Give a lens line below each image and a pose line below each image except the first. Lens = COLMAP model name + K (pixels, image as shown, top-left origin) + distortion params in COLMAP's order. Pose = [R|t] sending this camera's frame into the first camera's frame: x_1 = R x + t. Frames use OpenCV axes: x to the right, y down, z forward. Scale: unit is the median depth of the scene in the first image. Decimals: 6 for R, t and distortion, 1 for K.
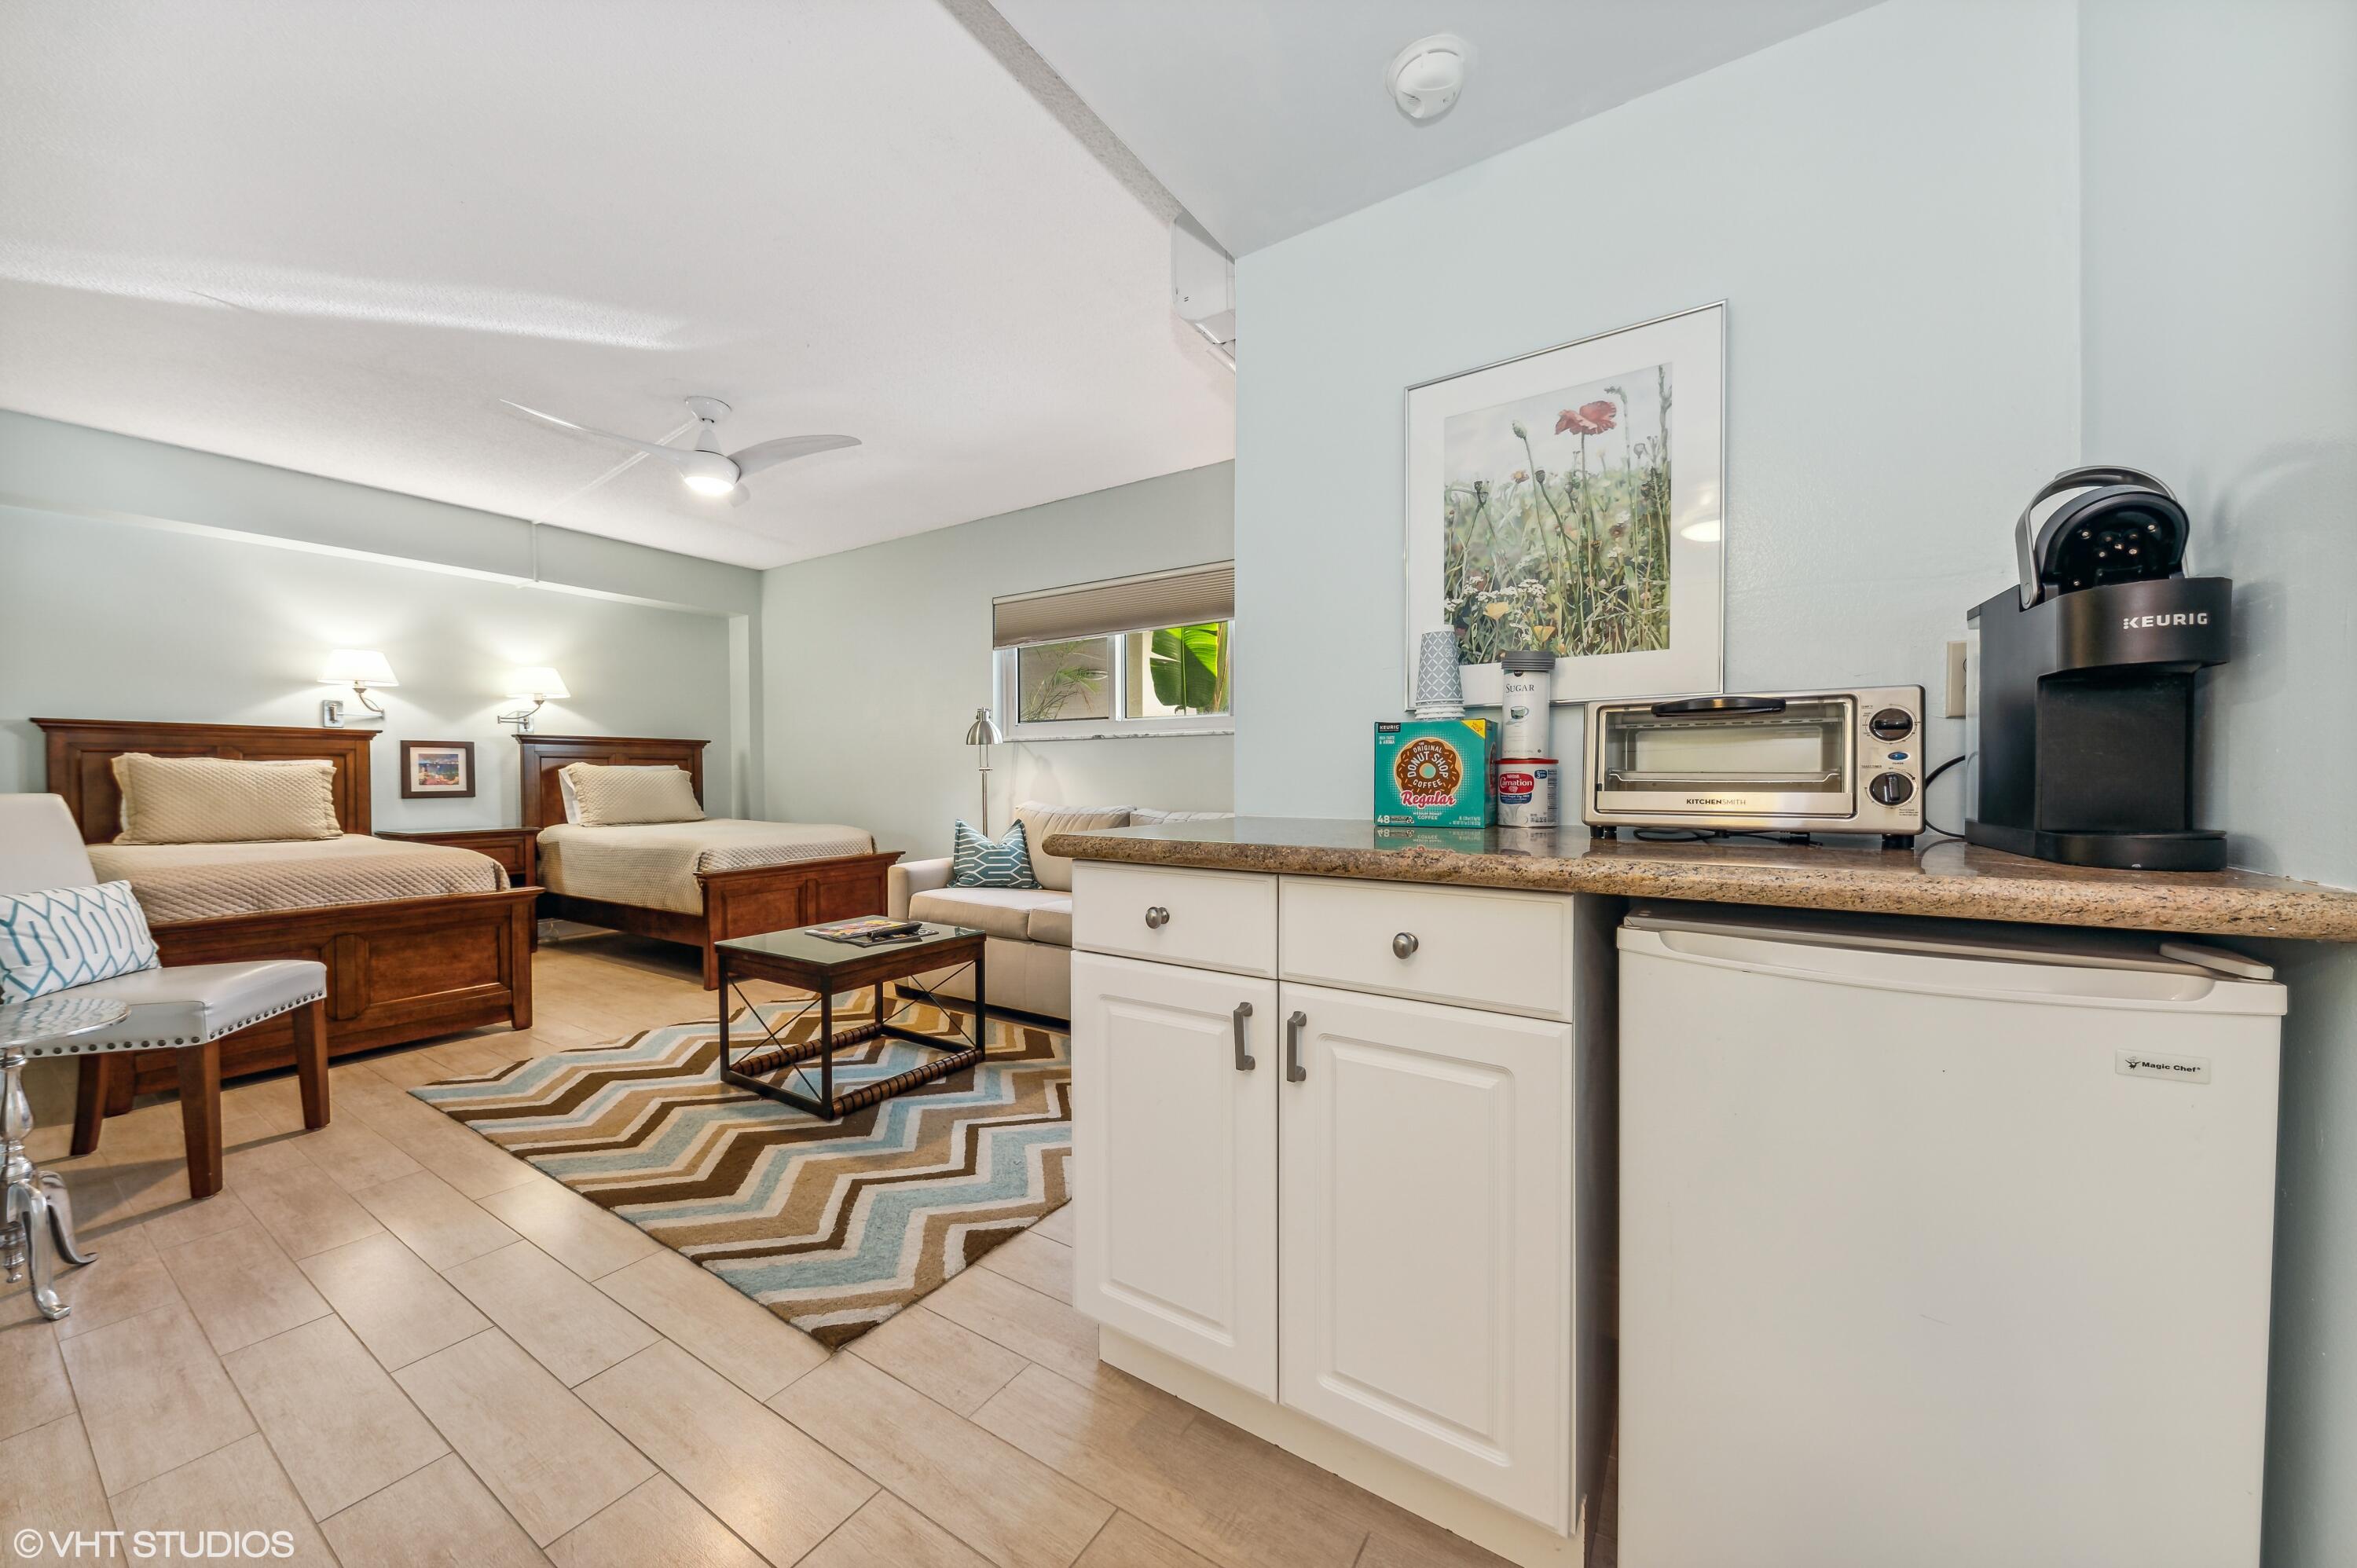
lens RADIAL K [[824.8, 0, 1178.5], [0, 824.8, 784.0], [0, 0, 1]] dist [0.016924, -0.009696]
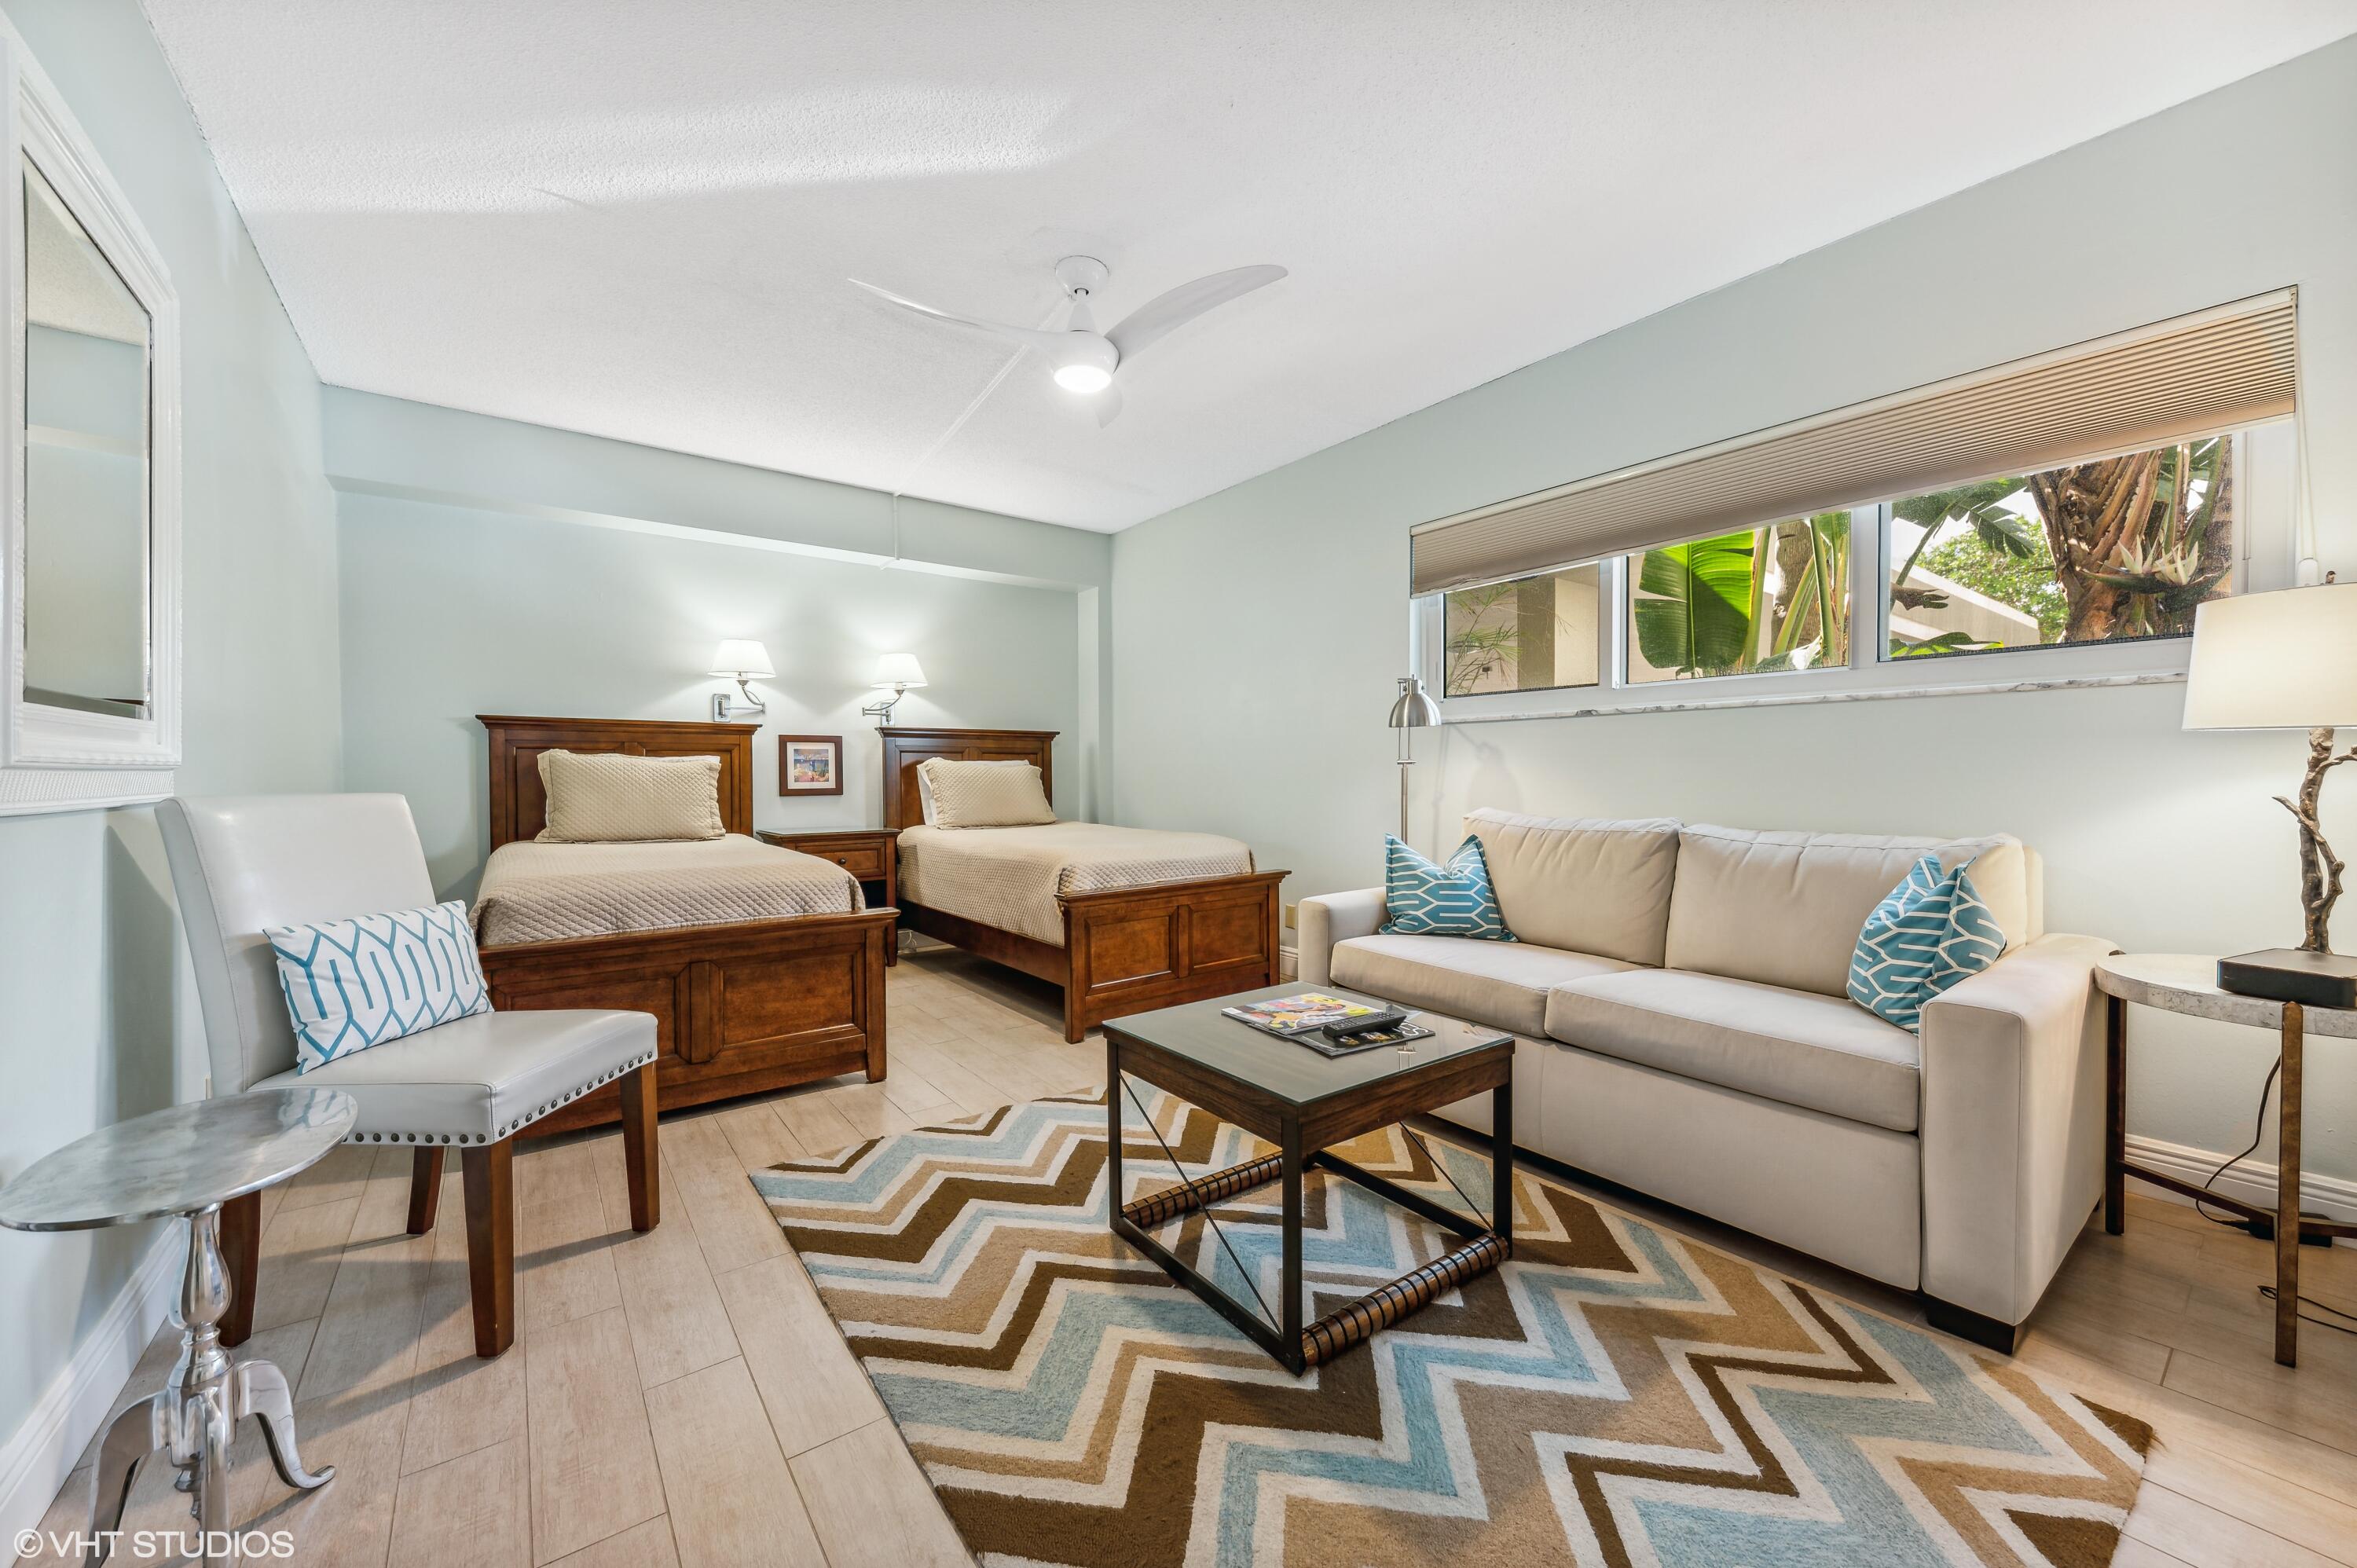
lens RADIAL K [[888.8, 0, 1178.5], [0, 888.8, 784.0], [0, 0, 1]] dist [0.000113, 0.000043]
pose [[0.935610, 0.003879, -0.353015, -0.180322], [-0.002609, 0.999988, 0.004074, -0.002218], [0.353026, -0.002891, 0.935609, 0.253906]]
